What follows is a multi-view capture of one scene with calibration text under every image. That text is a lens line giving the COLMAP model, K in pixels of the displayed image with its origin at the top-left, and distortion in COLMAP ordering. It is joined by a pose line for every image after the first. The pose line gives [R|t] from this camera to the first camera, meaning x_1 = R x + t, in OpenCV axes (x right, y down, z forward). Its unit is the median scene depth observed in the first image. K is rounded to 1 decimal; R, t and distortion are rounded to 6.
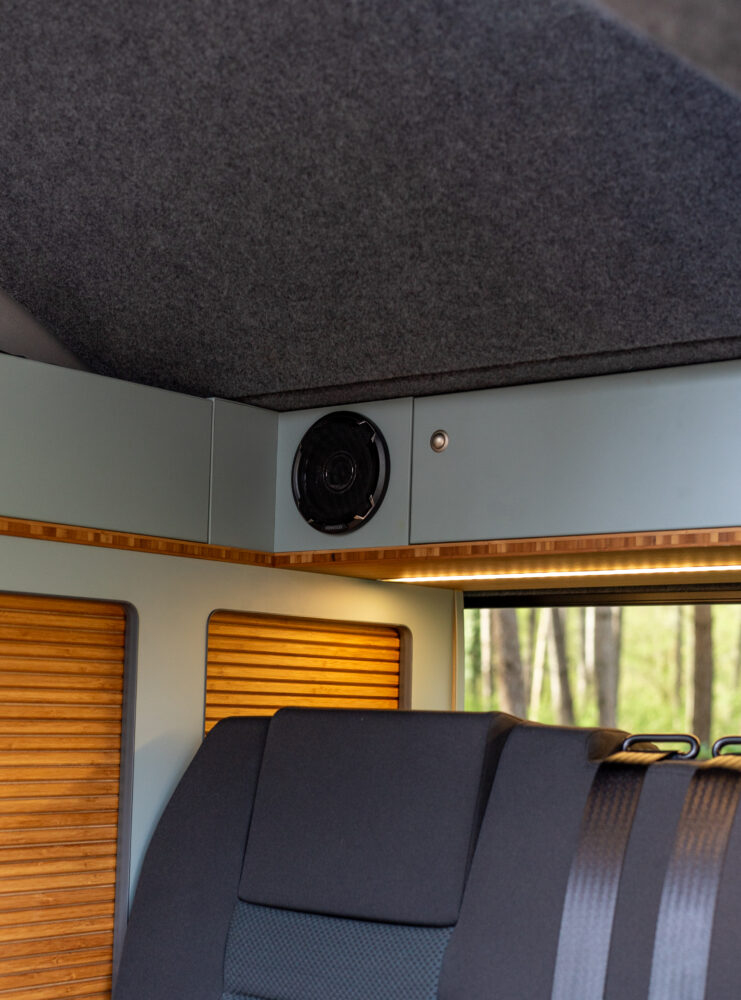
lens RADIAL K [[1788.9, 0, 377.2], [0, 1788.9, 502.5], [0, 0, 1]] dist [0.004310, 0.000000]
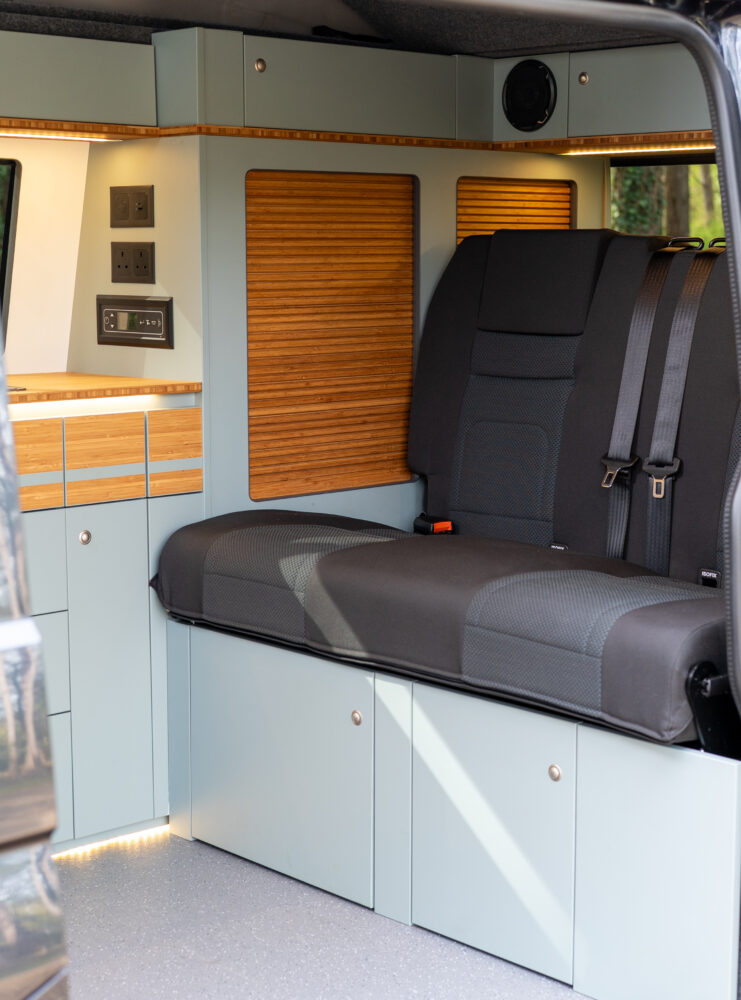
lens RADIAL K [[1788.9, 0, 377.1], [0, 1788.9, 492.2], [0, 0, 1]] dist [0.004310, 0.000000]
pose [[0.990750, -0.004303, -0.135632, 0.071414], [0.038408, 0.967518, 0.249867, -0.089080], [0.130151, -0.252765, 0.958734, -0.849461]]
